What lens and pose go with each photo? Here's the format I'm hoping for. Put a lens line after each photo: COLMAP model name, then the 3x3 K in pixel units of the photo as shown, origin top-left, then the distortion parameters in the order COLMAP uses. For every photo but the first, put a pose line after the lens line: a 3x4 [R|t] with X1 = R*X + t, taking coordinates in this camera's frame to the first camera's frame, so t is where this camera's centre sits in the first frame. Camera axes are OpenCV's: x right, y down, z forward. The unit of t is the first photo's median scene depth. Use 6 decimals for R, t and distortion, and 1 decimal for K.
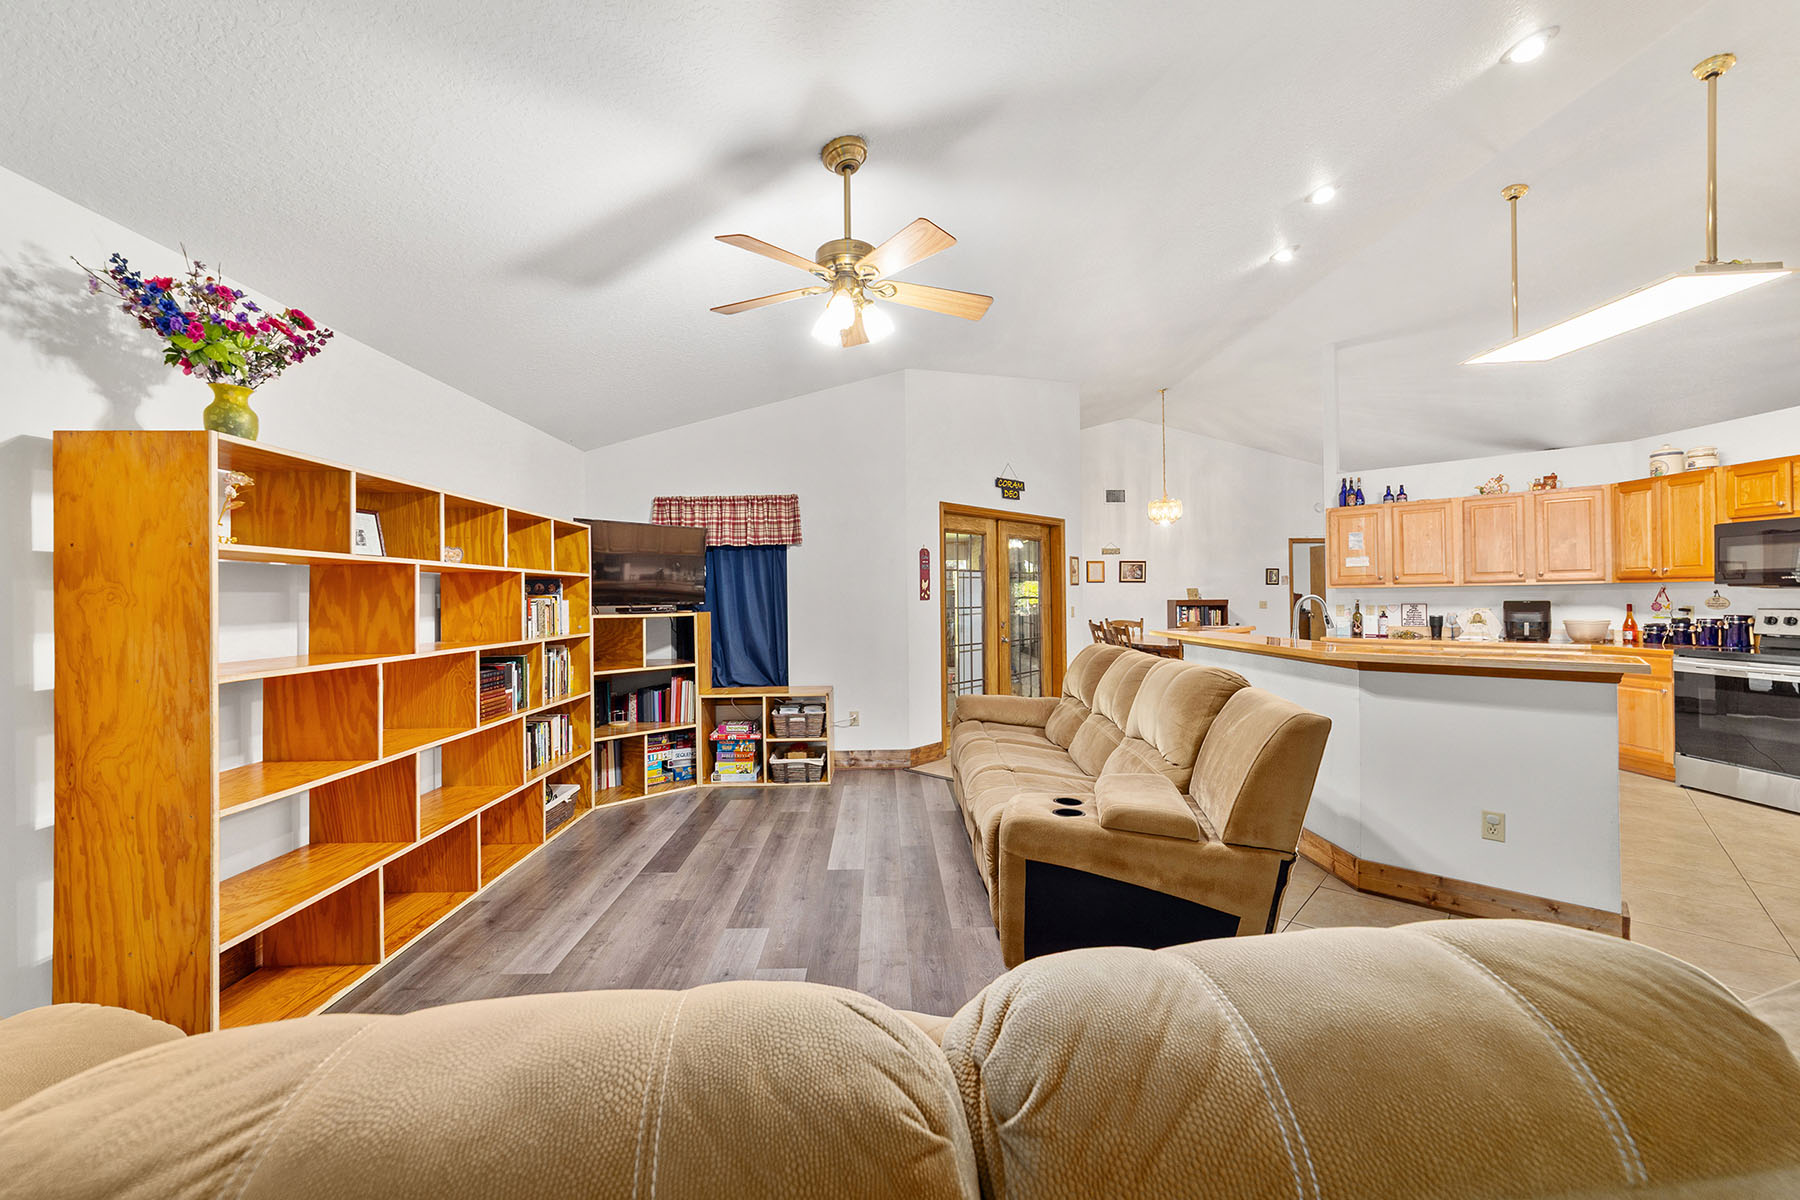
lens RADIAL K [[700.0, 0, 901.2], [0, 700.0, 596.3], [0, 0, 1]] dist [0.004032, 0.001987]
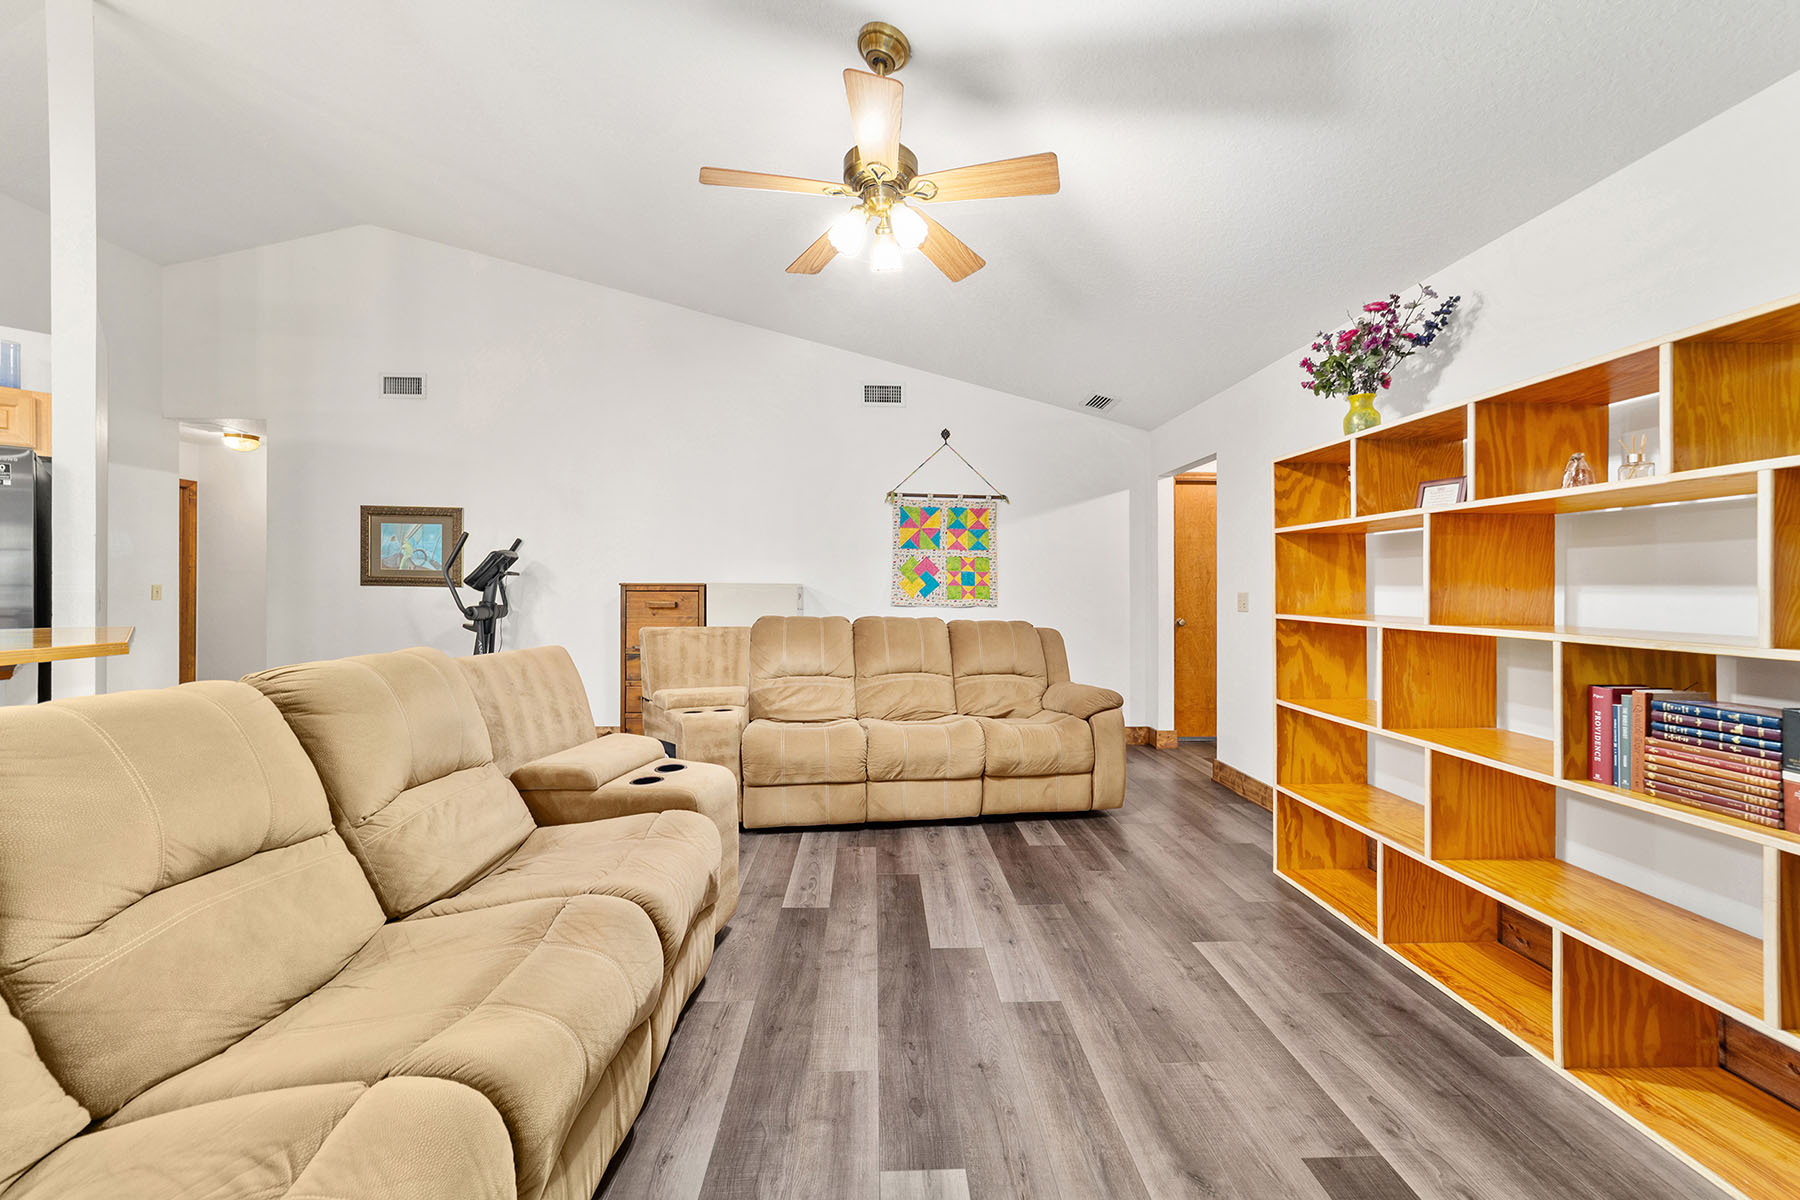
lens RADIAL K [[700.0, 0, 908.4], [0, 700.0, 582.8], [0, 0, 1]] dist [0.004032, 0.001987]
pose [[-0.999726, 0.004275, -0.023024, -0.071092], [0.004409, 0.999974, -0.005775, 0.033364], [0.022998, -0.005875, -0.999718, 1.655170]]
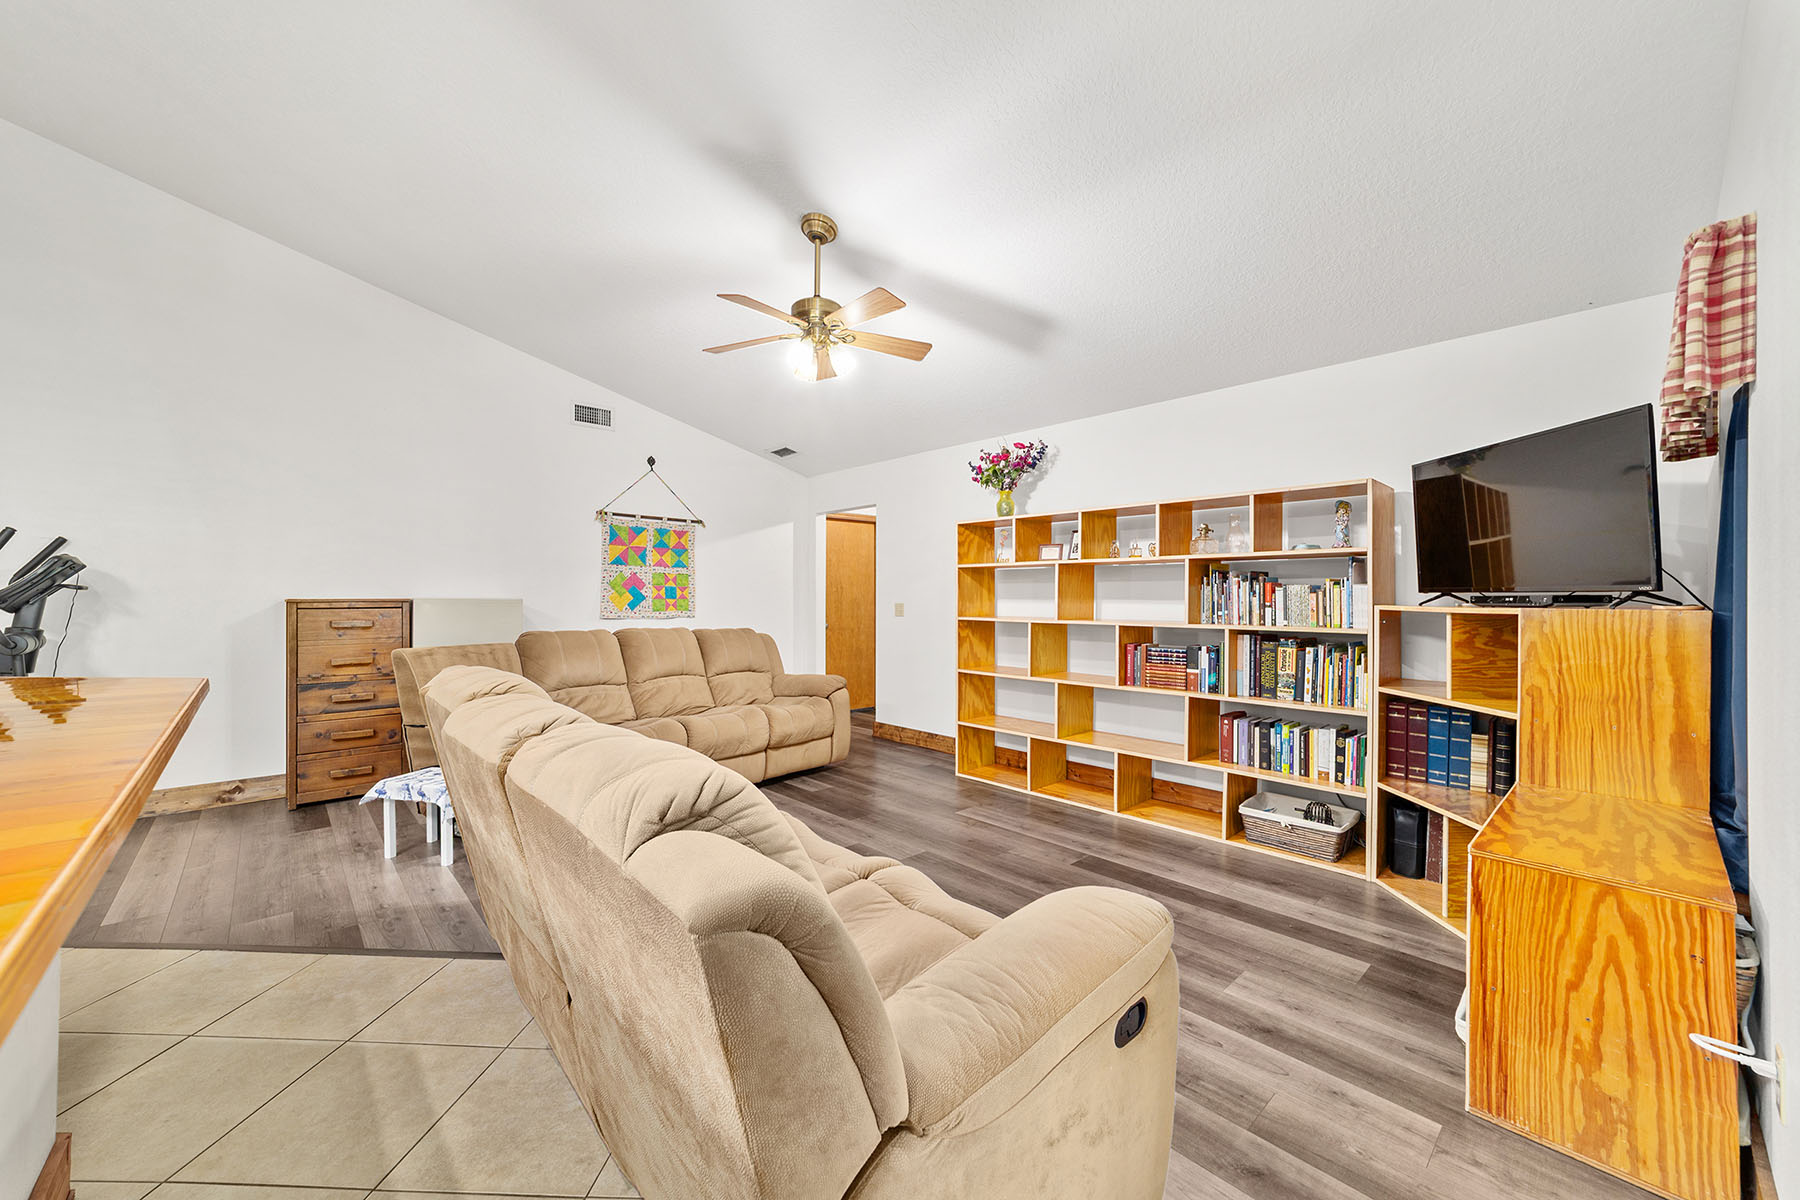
lens RADIAL K [[700.0, 0, 897.7], [0, 700.0, 600.1], [0, 0, 1]] dist [0.004032, 0.001987]
pose [[-0.751540, 0.012601, -0.659567, 0.569811], [0.006895, 0.999913, 0.011246, 0.015609], [0.659651, 0.003904, -0.751562, 1.802031]]
